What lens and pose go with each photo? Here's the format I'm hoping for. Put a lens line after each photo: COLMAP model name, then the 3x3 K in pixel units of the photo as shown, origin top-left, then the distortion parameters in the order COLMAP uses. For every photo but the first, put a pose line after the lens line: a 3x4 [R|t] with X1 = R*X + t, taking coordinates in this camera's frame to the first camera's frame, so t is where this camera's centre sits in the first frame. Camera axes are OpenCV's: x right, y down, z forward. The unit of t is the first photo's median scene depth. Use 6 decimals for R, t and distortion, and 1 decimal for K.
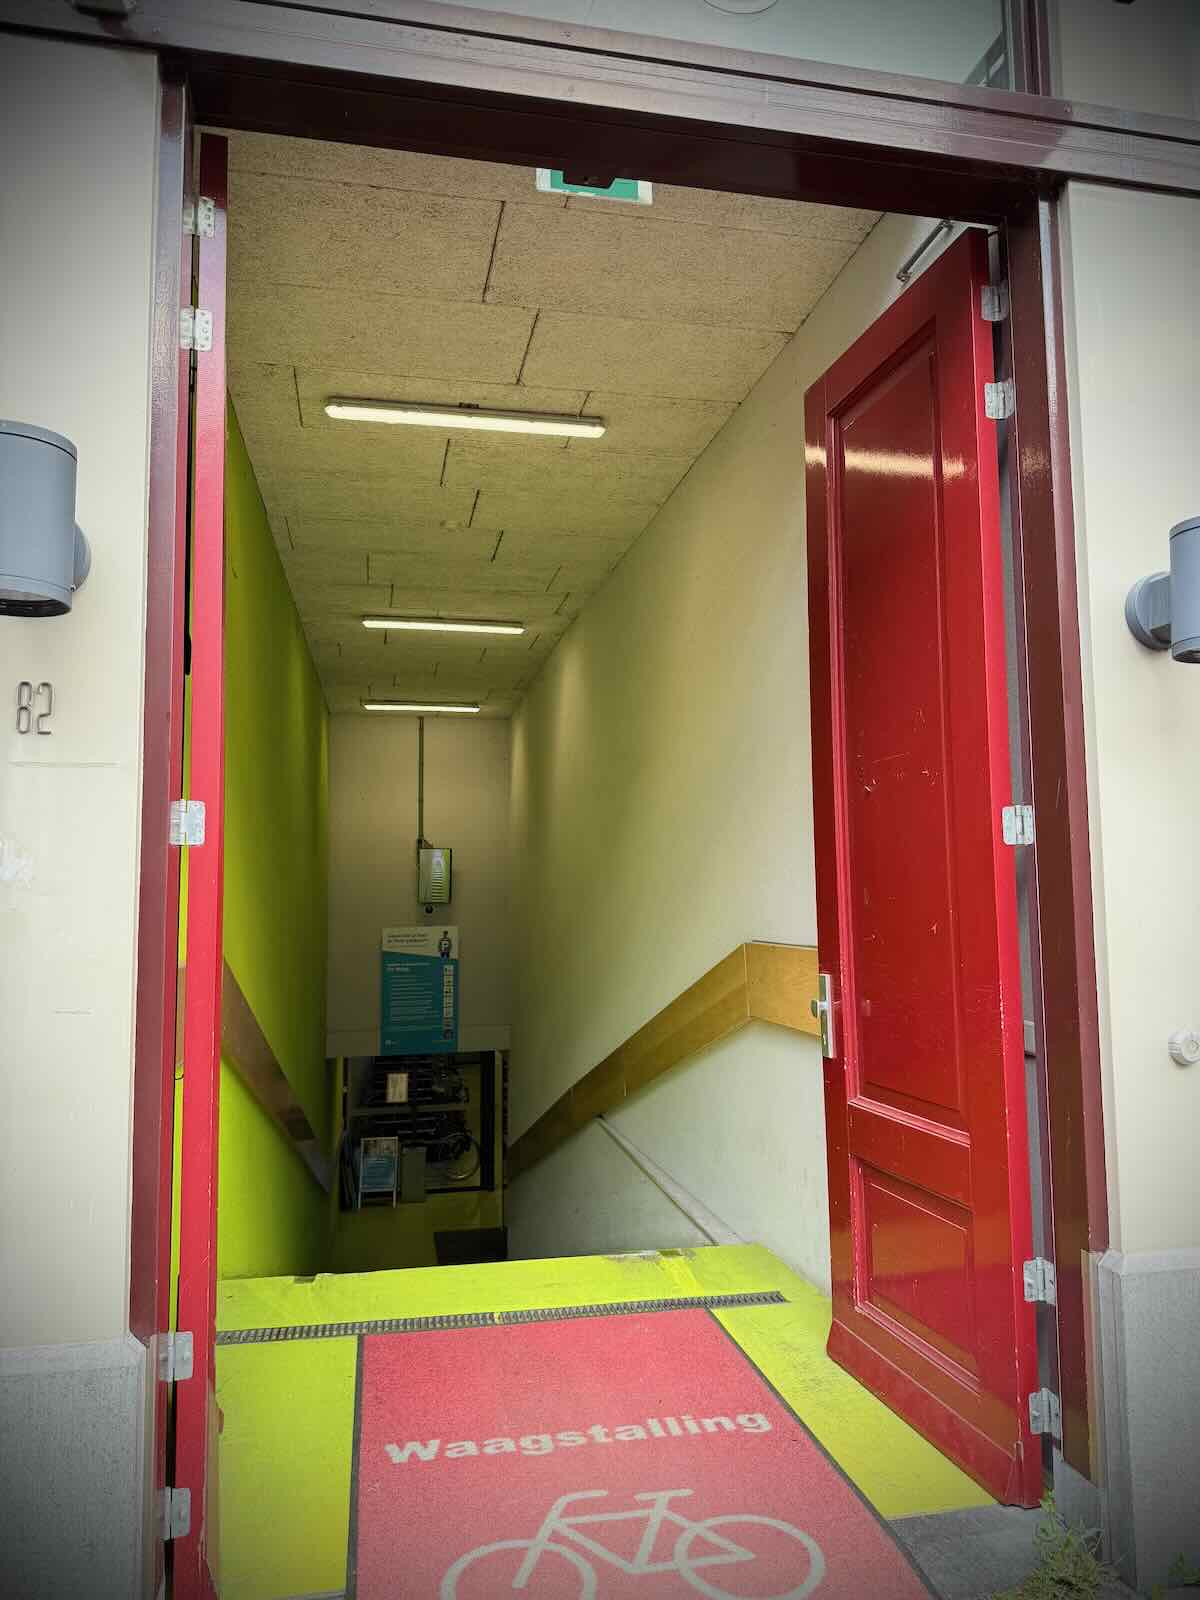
lens RADIAL K [[1108.6, 0, 600.0], [0, 1108.6, 800.0], [0, 0, 1]] dist [-0.000566, -0.000013]
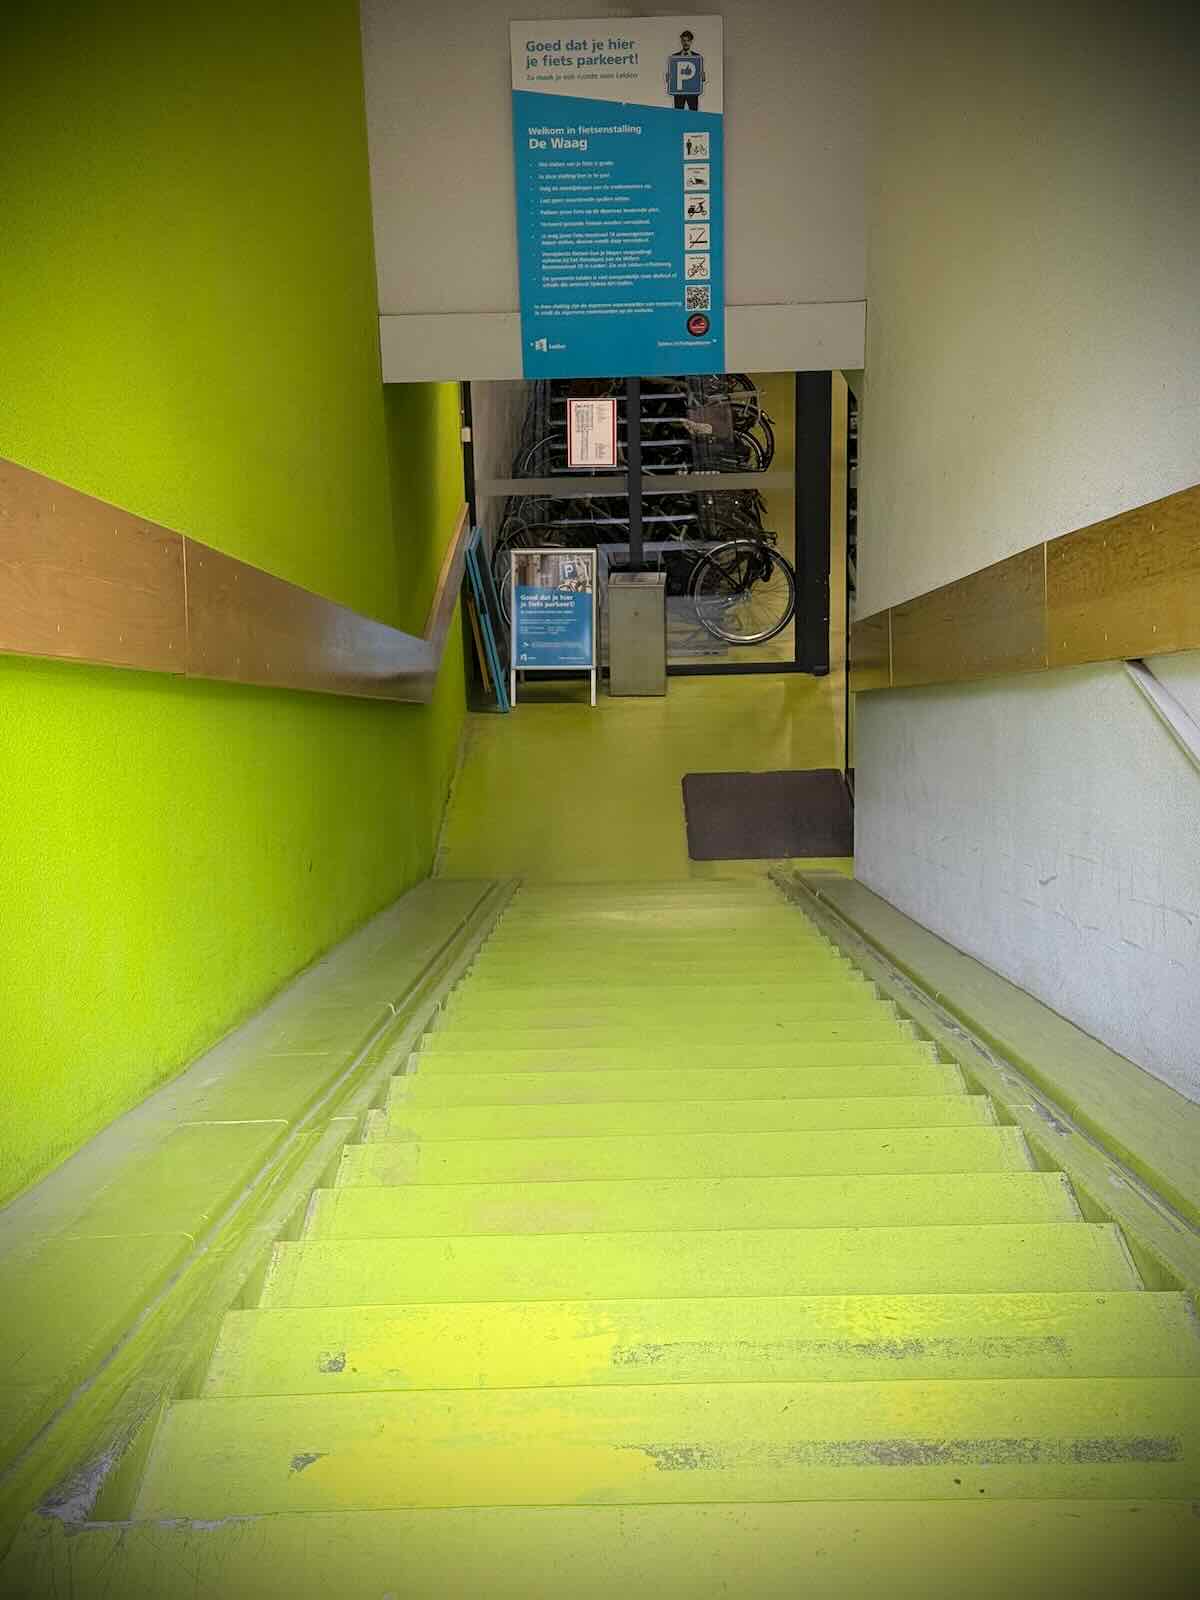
lens RADIAL K [[2237.0, 0, 600.0], [0, 2237.0, 800.0], [0, 0, 1]] dist [0.010011, 0.019095]
pose [[0.979555, 0.055673, -0.193319, -0.013778], [0.035165, 0.898766, 0.437016, 0.022295], [0.198079, -0.434880, 0.878433, 0.225960]]
